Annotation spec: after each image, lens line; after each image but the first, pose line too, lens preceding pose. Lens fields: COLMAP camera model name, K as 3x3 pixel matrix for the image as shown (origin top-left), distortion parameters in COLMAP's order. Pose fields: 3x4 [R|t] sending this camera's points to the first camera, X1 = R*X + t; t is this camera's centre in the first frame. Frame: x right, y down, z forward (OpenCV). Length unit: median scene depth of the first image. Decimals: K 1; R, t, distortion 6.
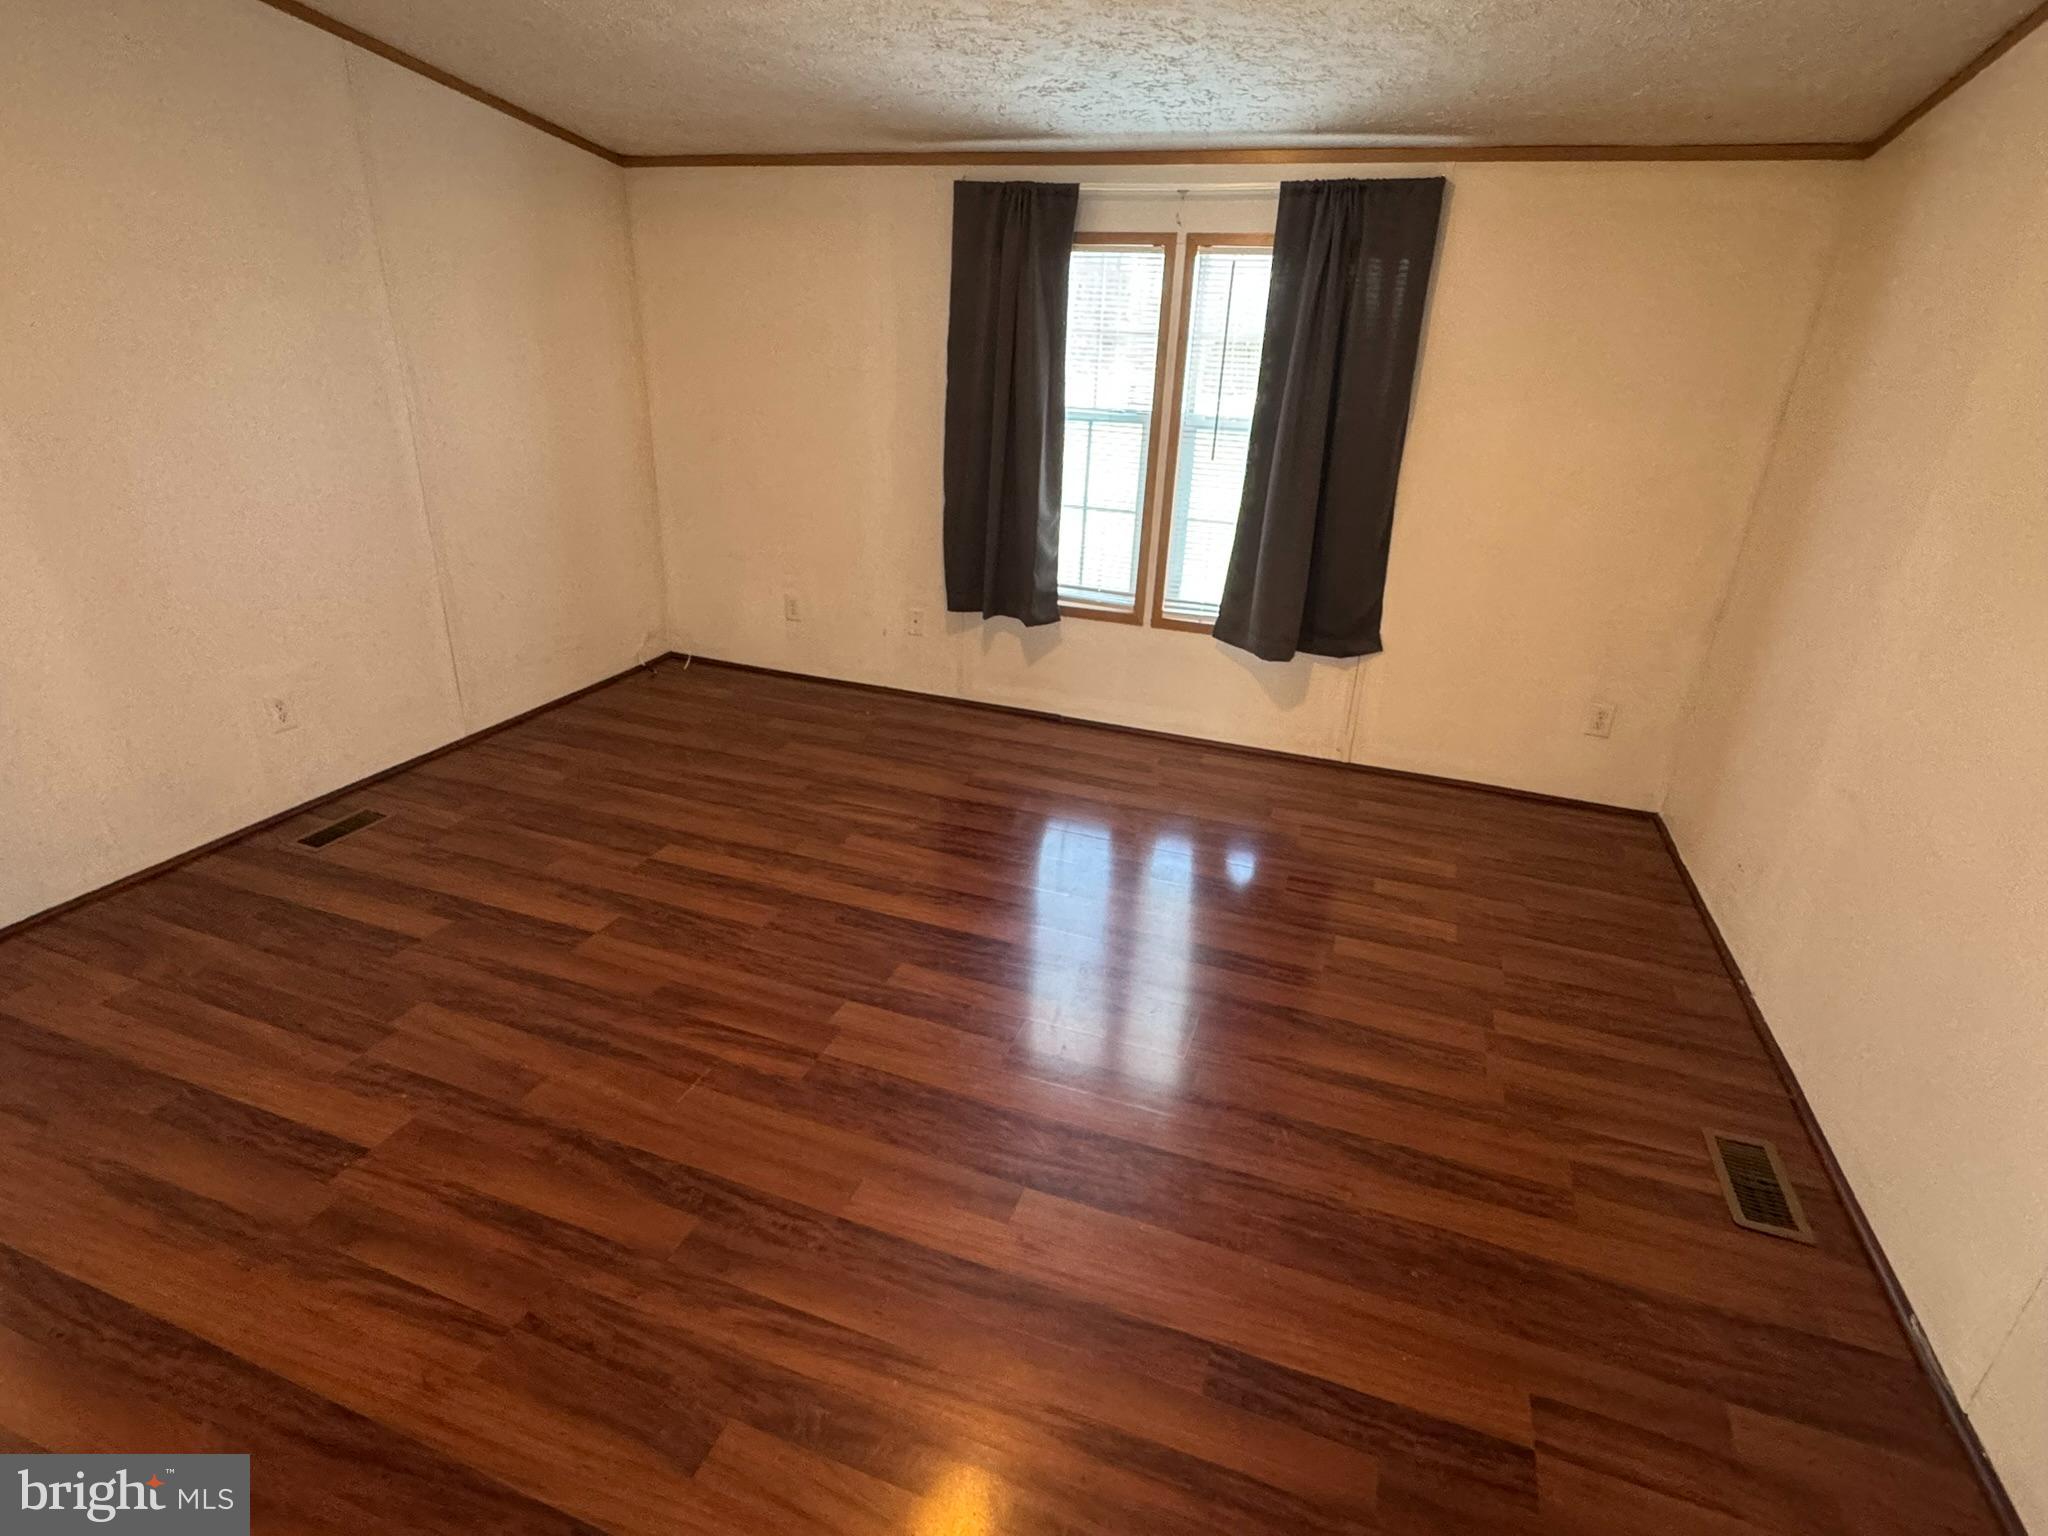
lens RADIAL K [[1029.6, 0, 1023.9], [0, 1029.6, 768.7], [0, 0, 1]] dist [-0.001128, -0.001403]
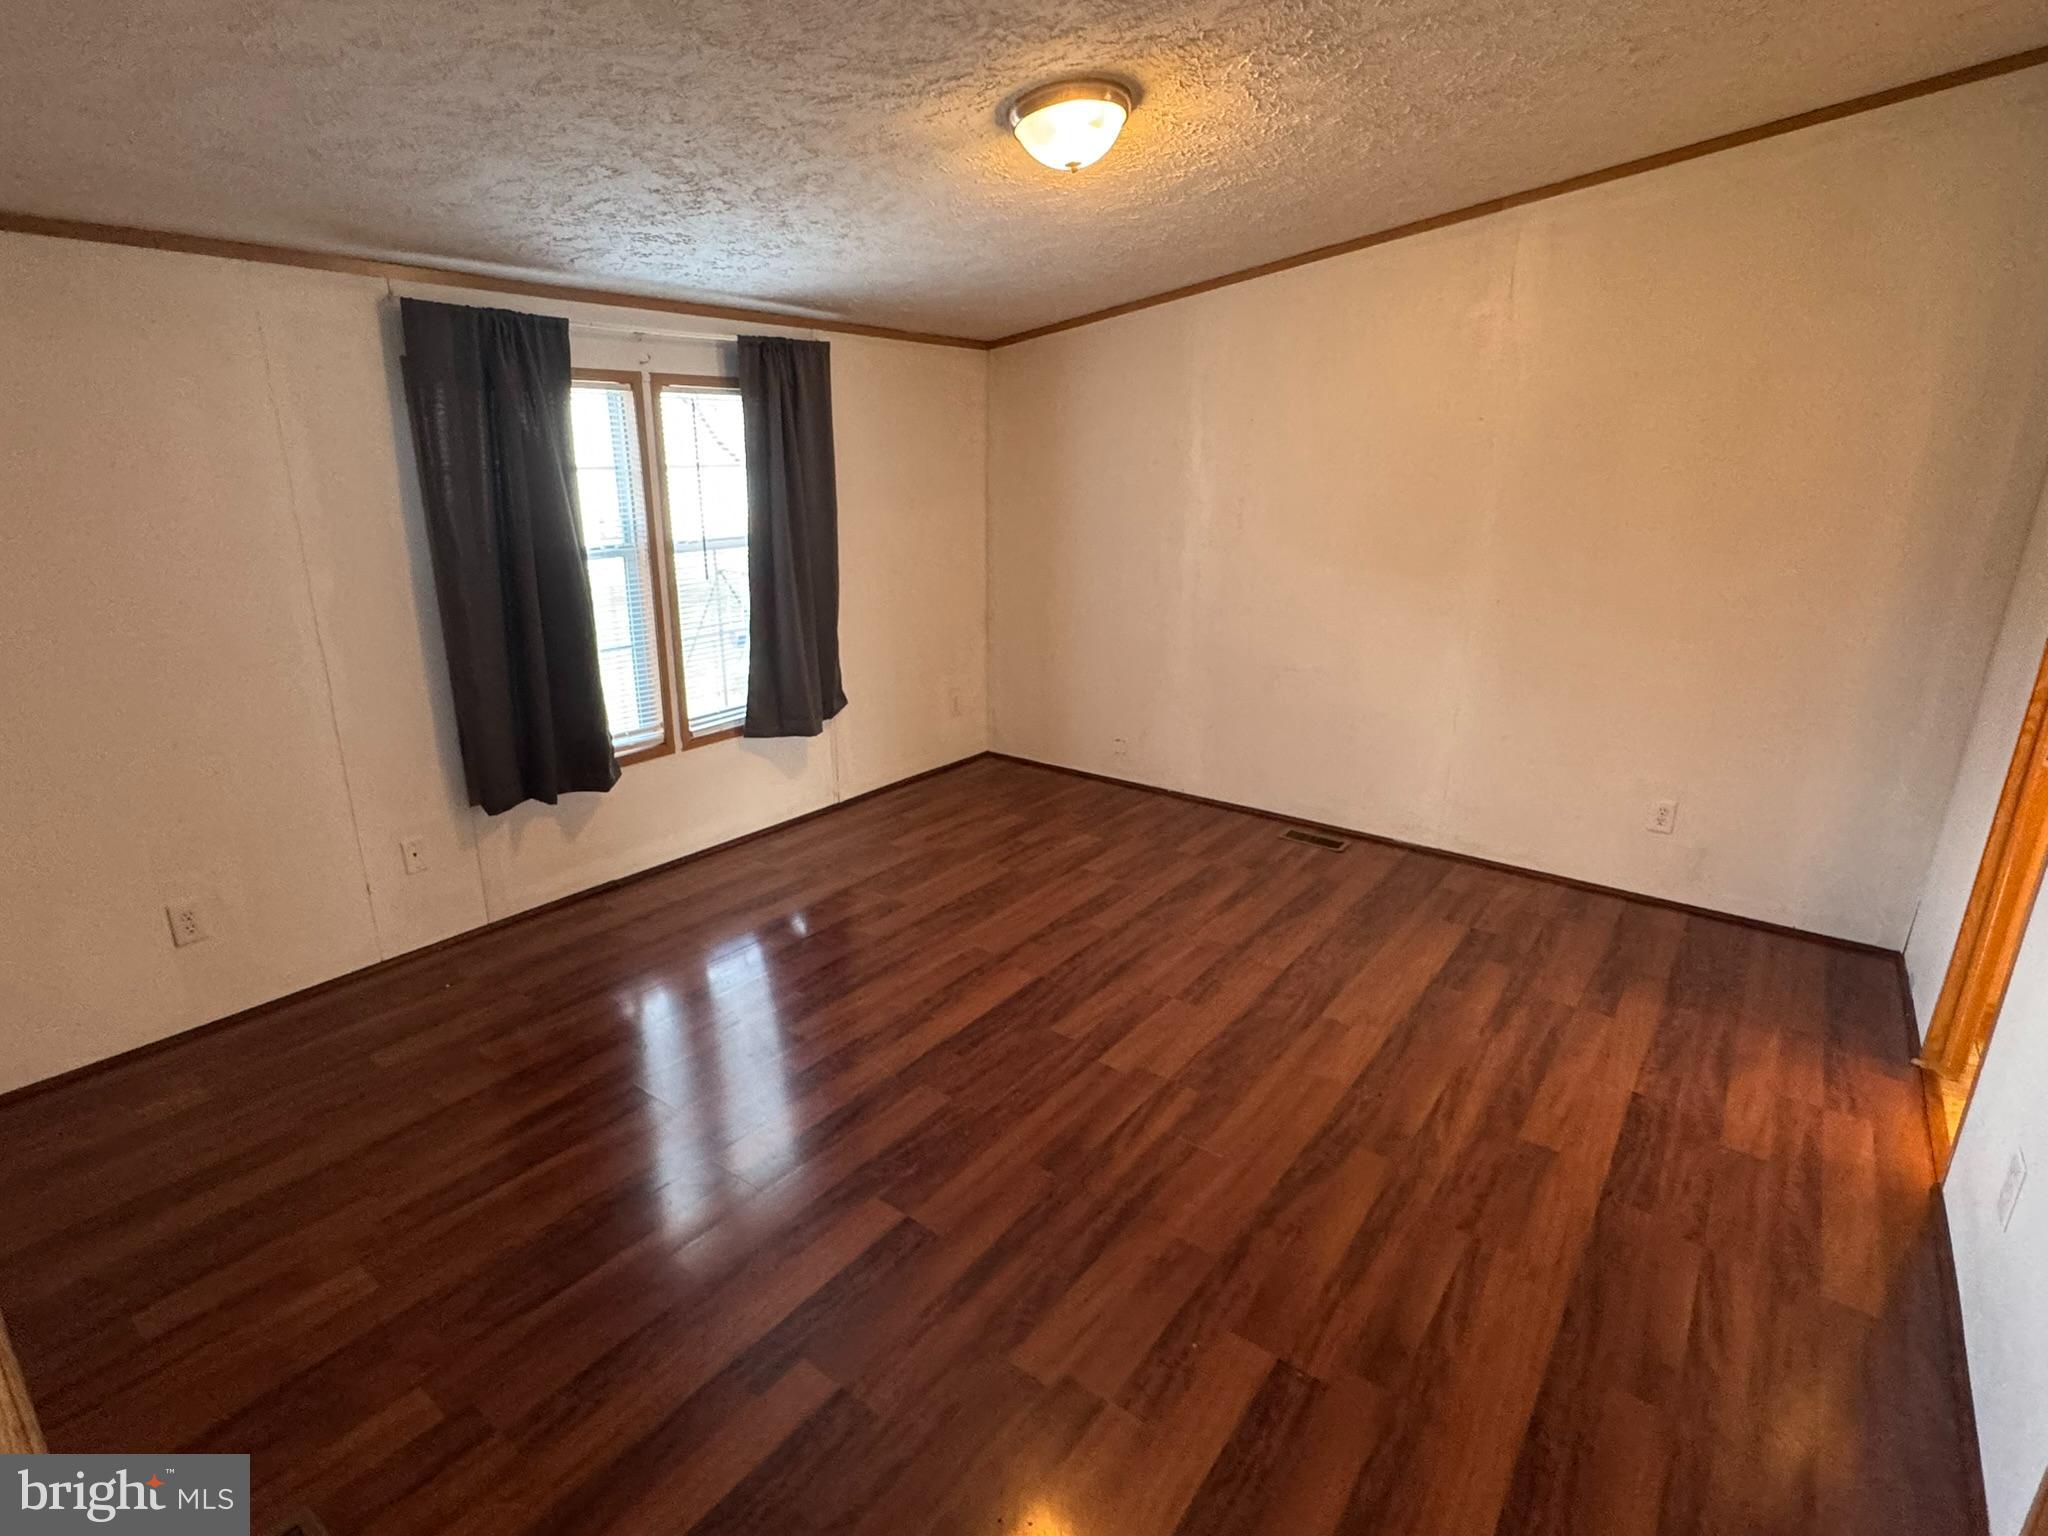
lens RADIAL K [[1029.6, 0, 1019.4], [0, 1029.6, 762.8], [0, 0, 1]] dist [-0.001128, -0.001403]
pose [[0.295983, -0.314563, 0.901911, -0.843658], [0.382331, 0.904296, 0.189925, -0.238463], [-0.875338, 0.288614, 0.387924, 0.419032]]
